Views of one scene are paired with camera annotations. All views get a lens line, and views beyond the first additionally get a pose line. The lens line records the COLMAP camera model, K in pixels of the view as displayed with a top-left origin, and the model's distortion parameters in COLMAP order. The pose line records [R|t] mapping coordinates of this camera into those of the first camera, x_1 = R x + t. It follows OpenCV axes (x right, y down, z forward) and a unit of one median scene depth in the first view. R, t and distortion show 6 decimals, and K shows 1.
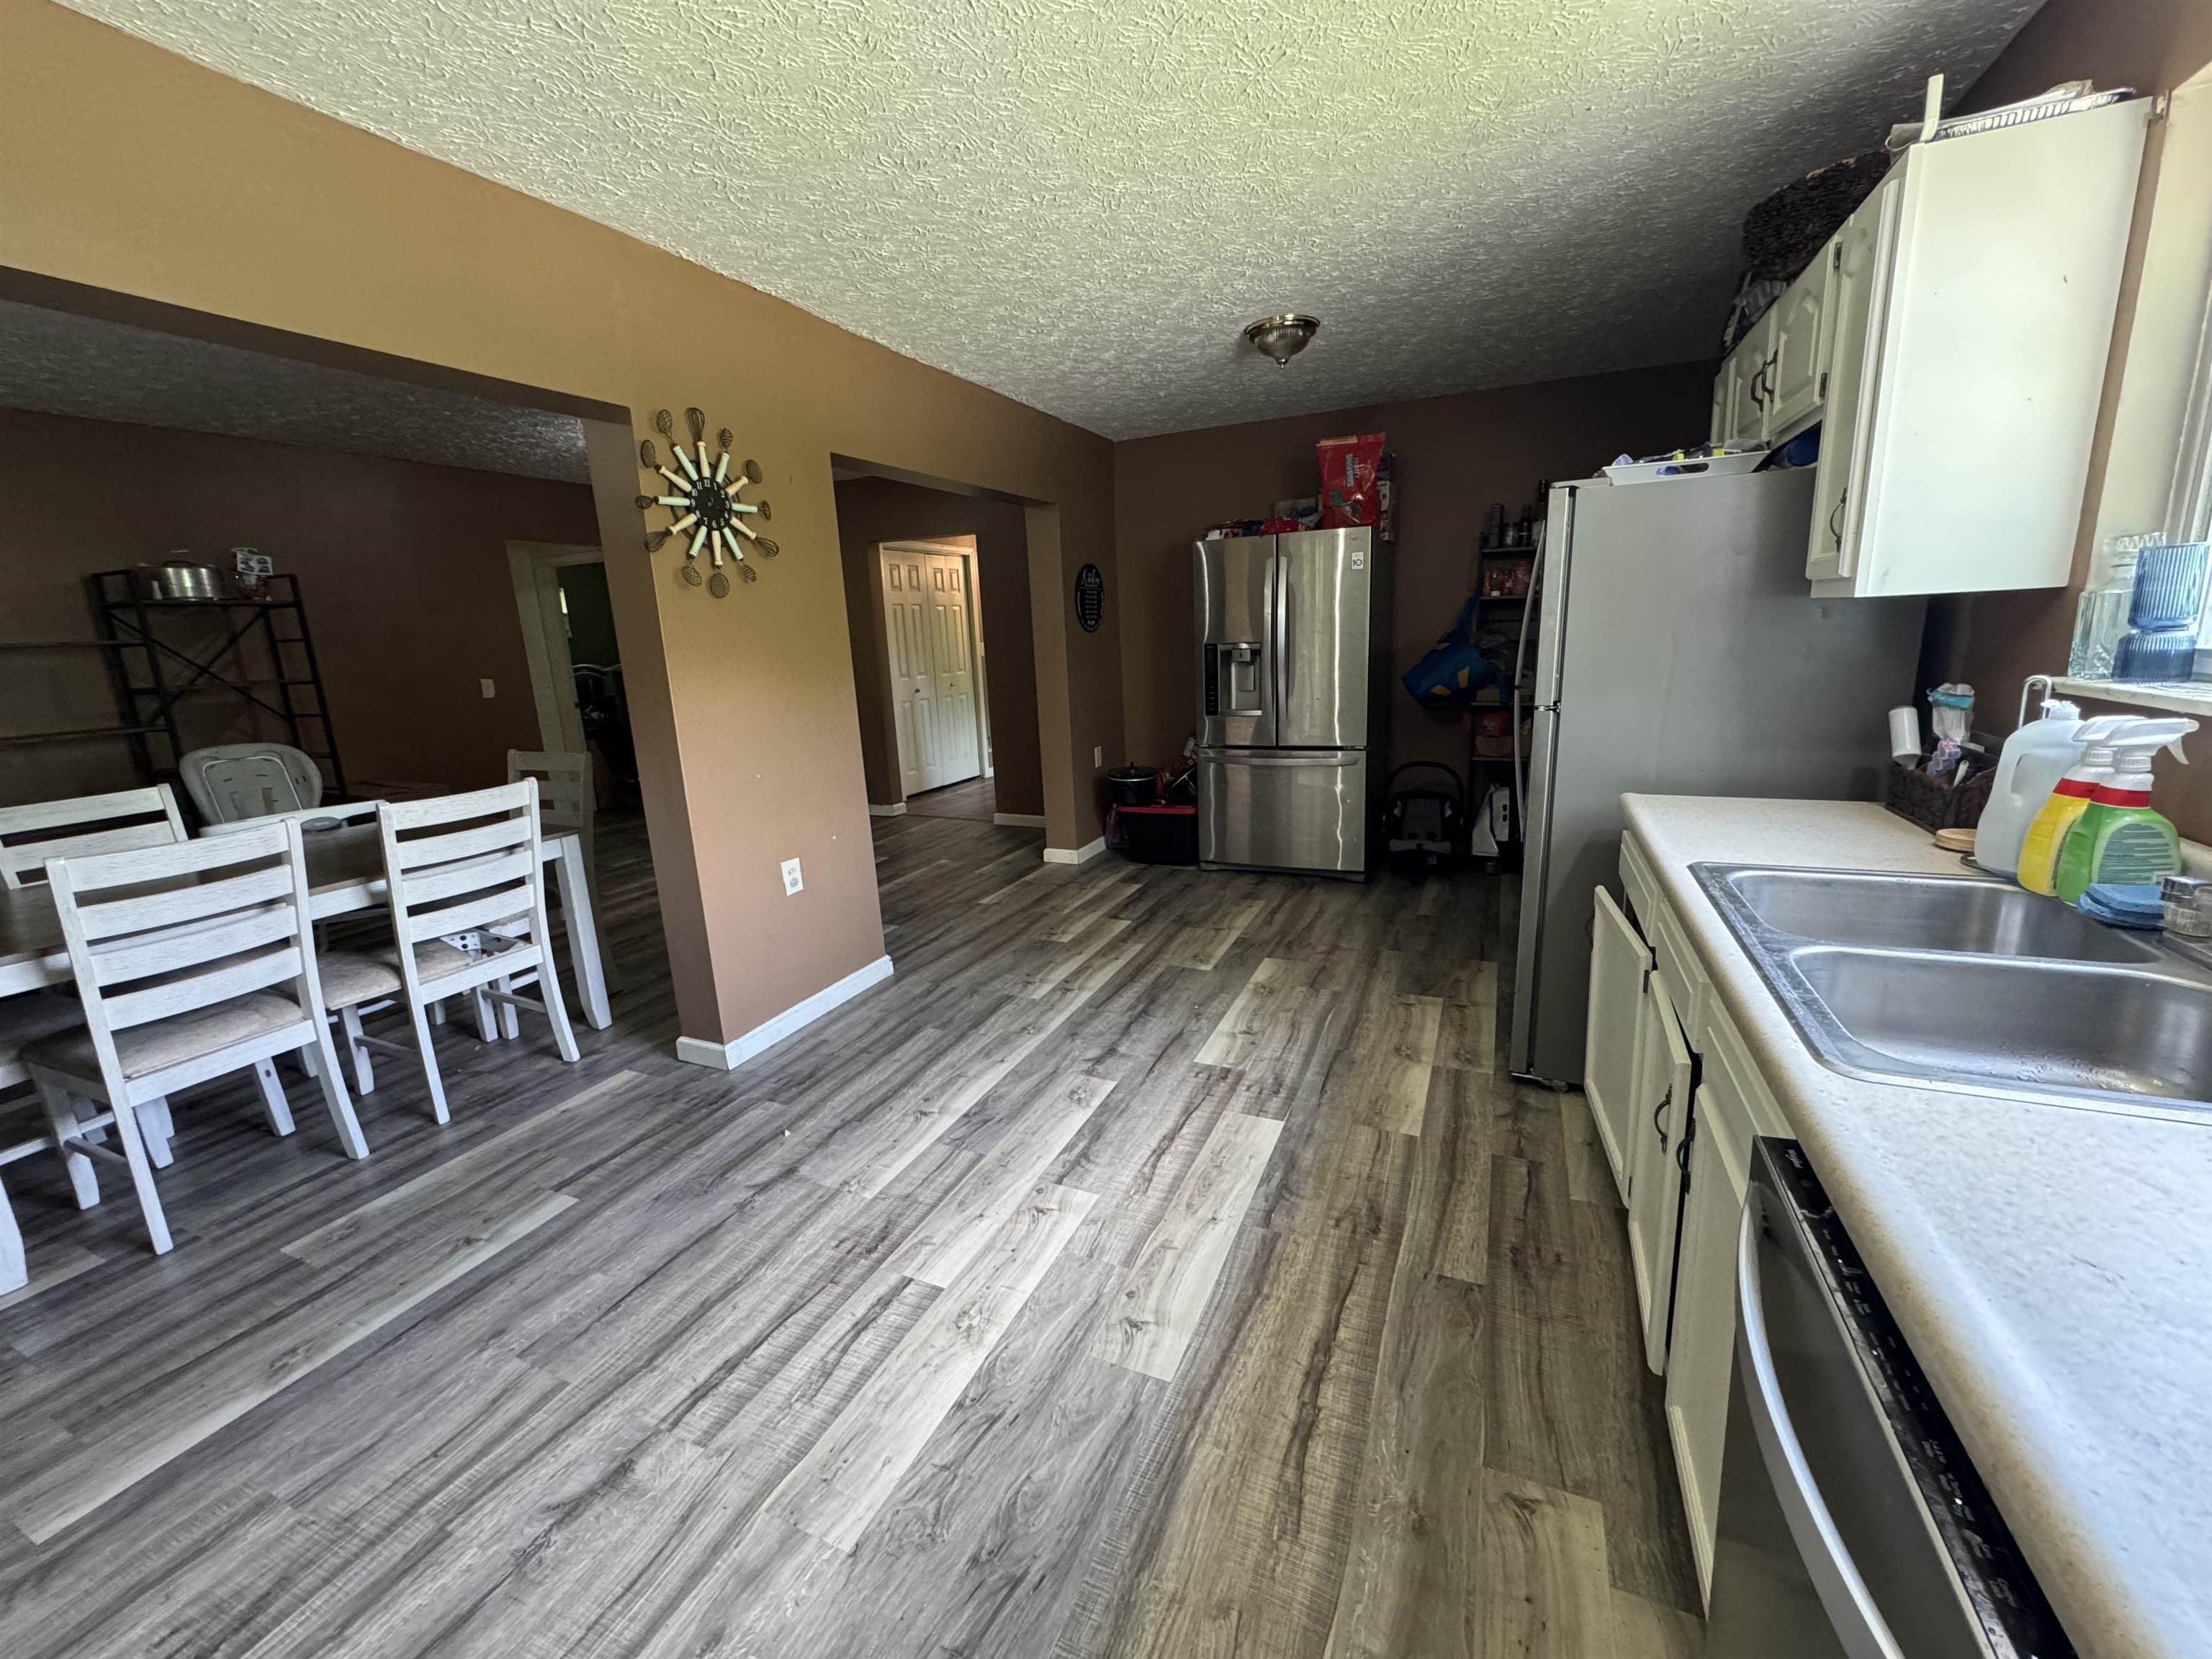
lens RADIAL K [[883.7, 0, 1106.2], [0, 883.7, 821.2], [0, 0, 1]] dist [-0.002245, 0.000327]
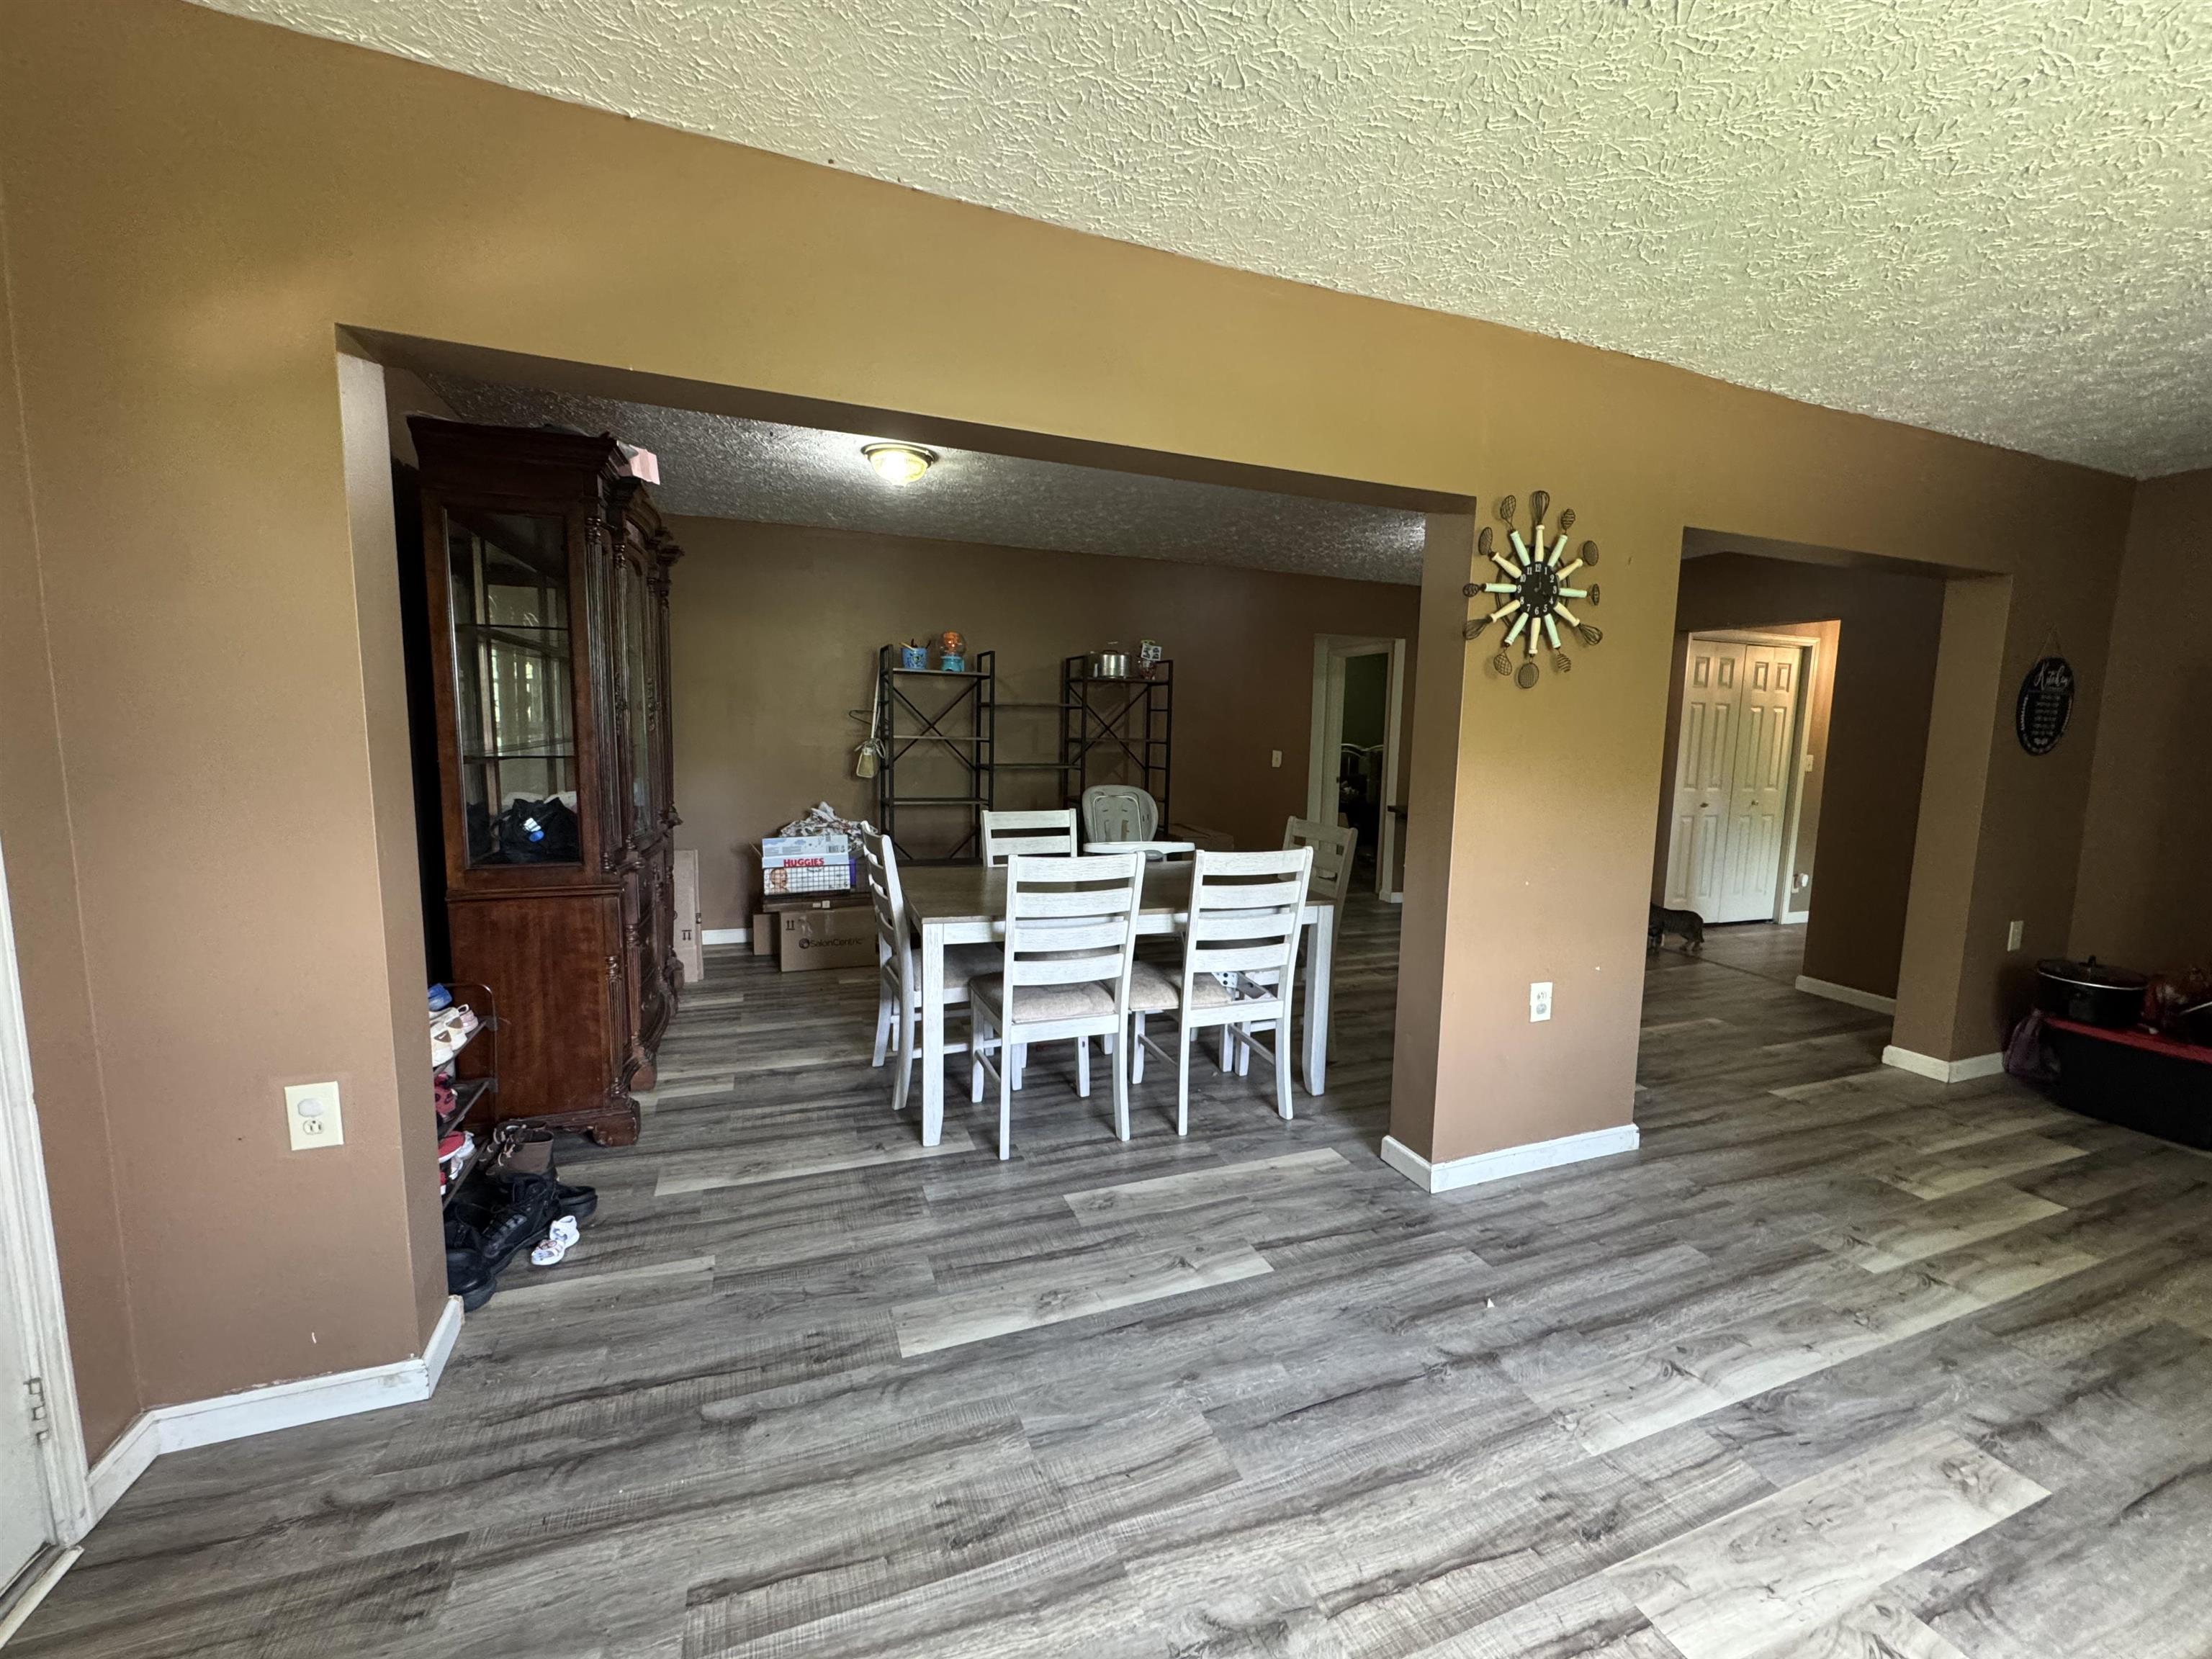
lens RADIAL K [[883.7, 0, 1106.7], [0, 883.7, 815.7], [0, 0, 1]] dist [-0.002245, 0.000327]
pose [[0.706626, 0.131455, -0.695270, -0.090820], [-0.203814, 0.978760, -0.022088, -0.013216], [0.677599, 0.157314, 0.718409, 0.062045]]
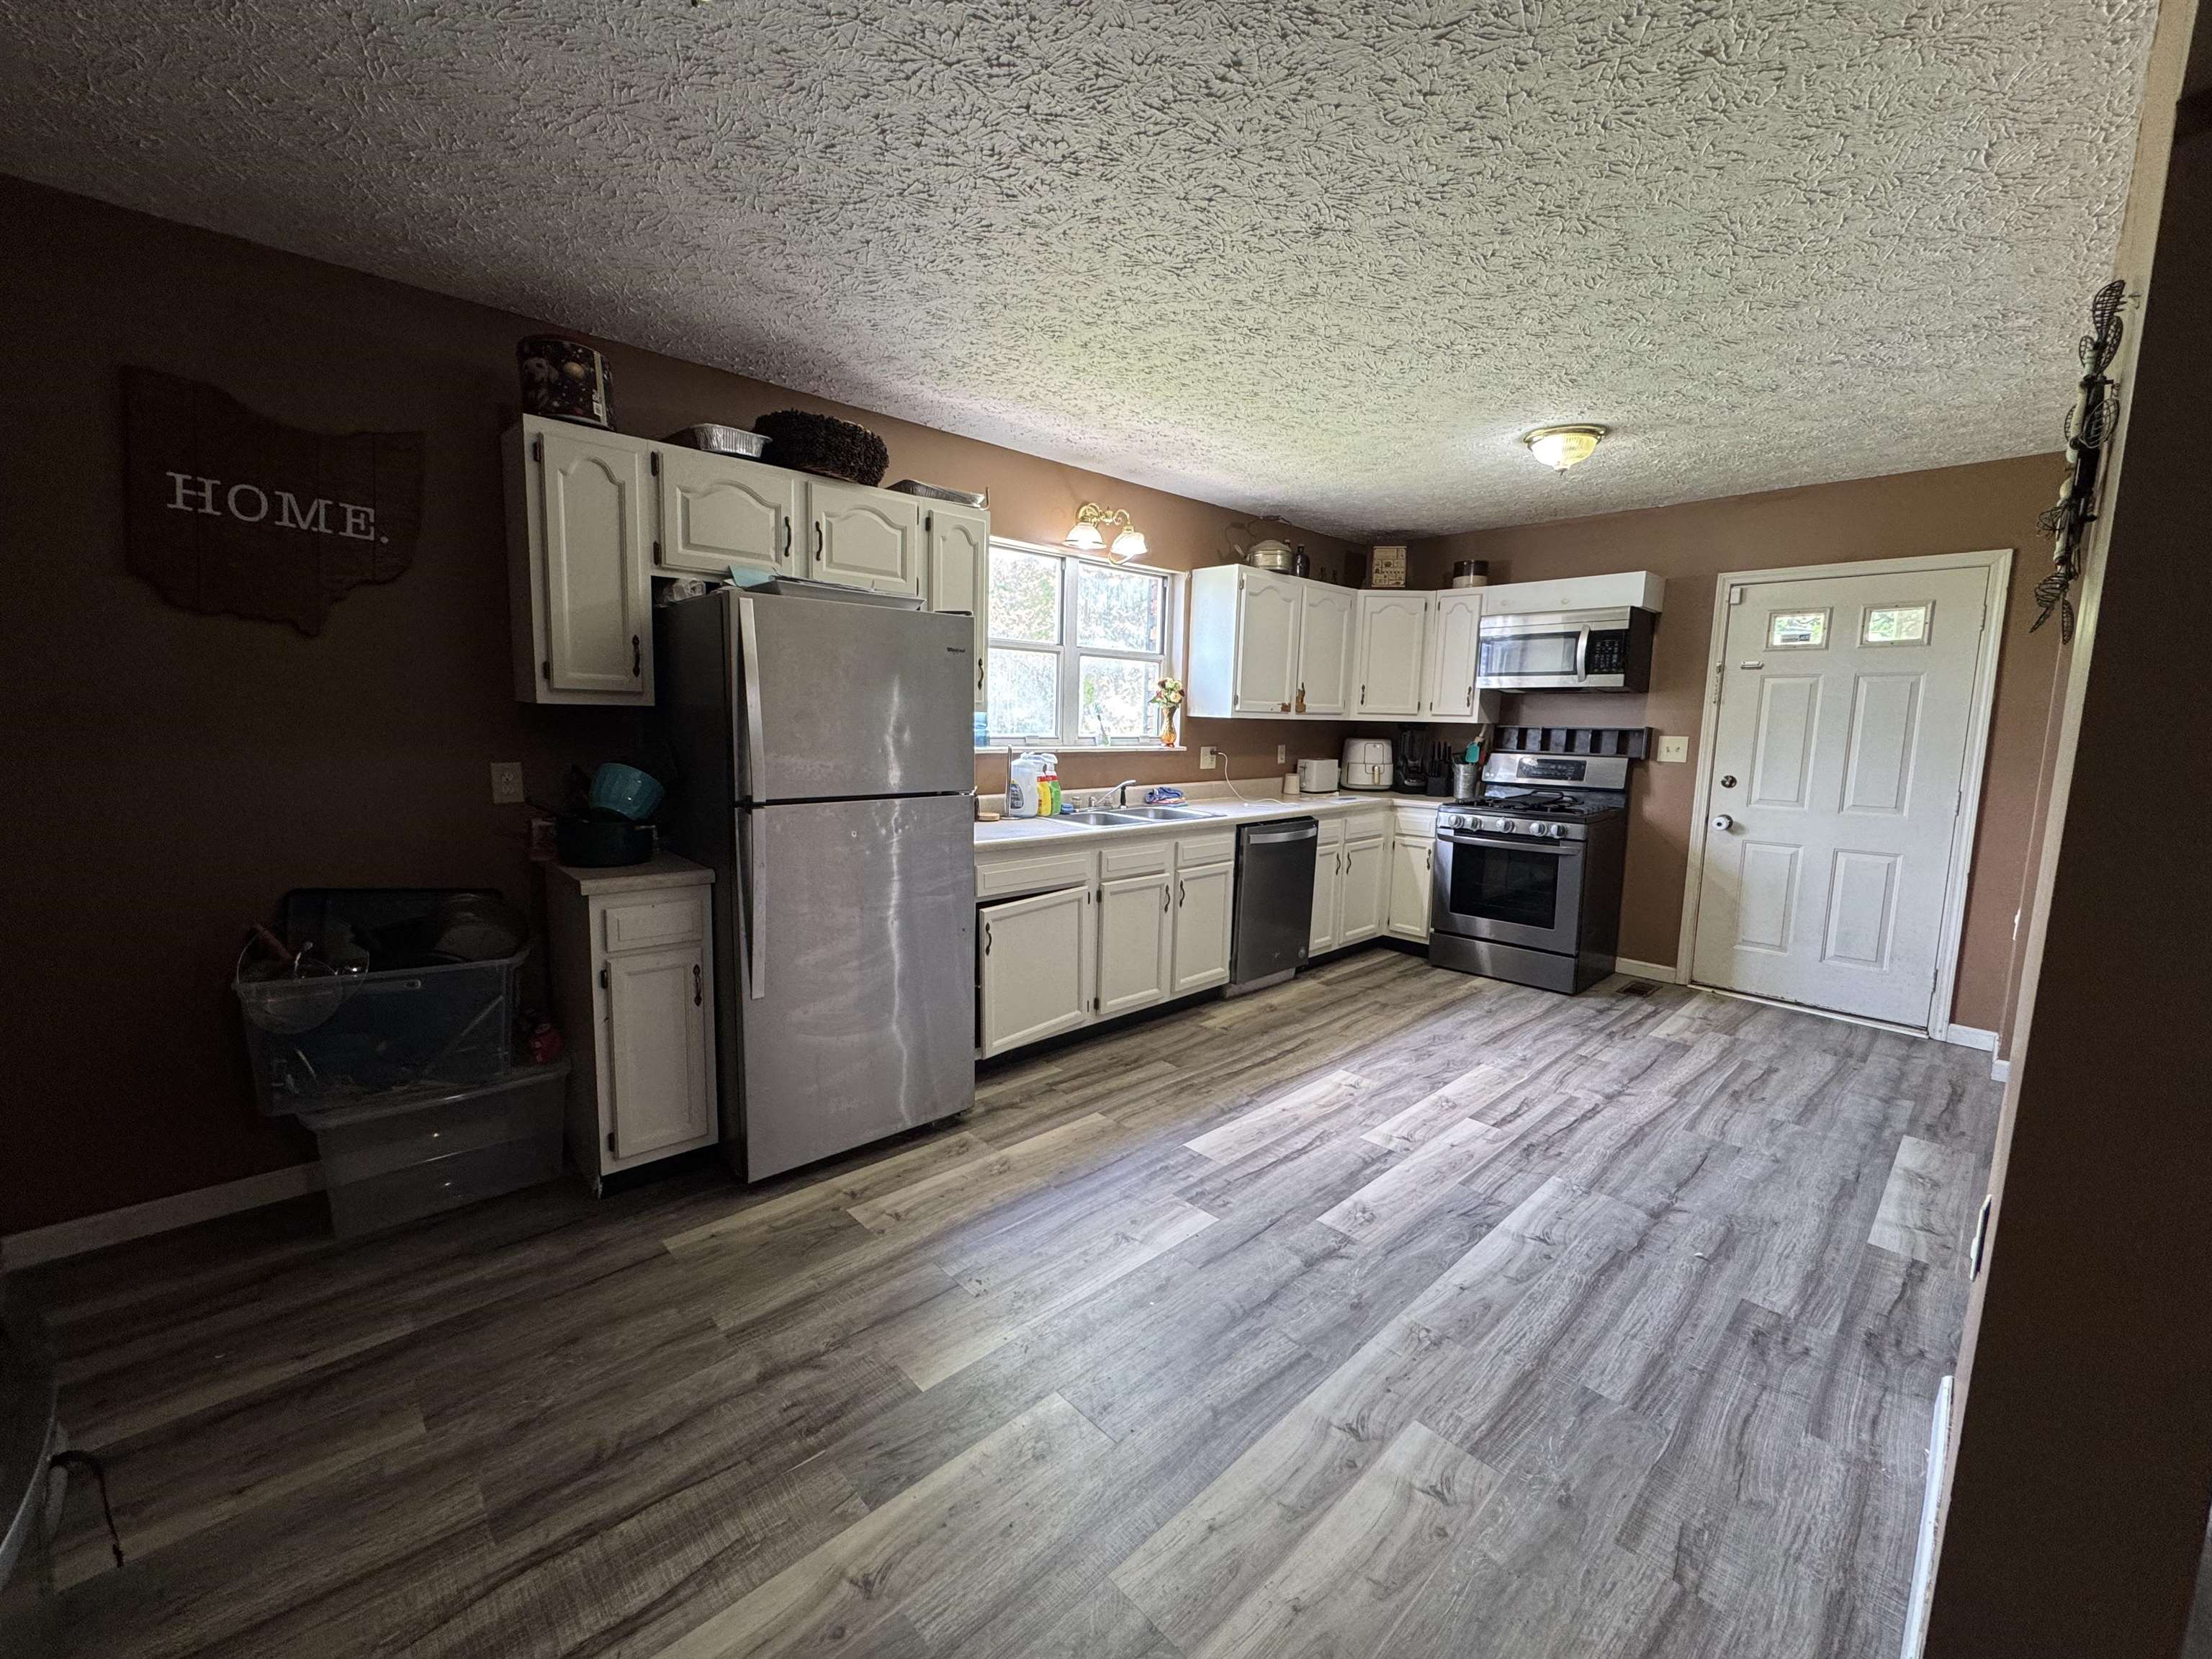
lens RADIAL K [[883.7, 0, 1107.4], [0, 883.7, 825.9], [0, 0, 1]] dist [-0.002245, 0.000327]
pose [[-0.924335, -0.025122, 0.380754, -0.129305], [0.099346, 0.947575, 0.303698, -0.397590], [-0.368422, 0.318545, -0.873381, 1.844688]]
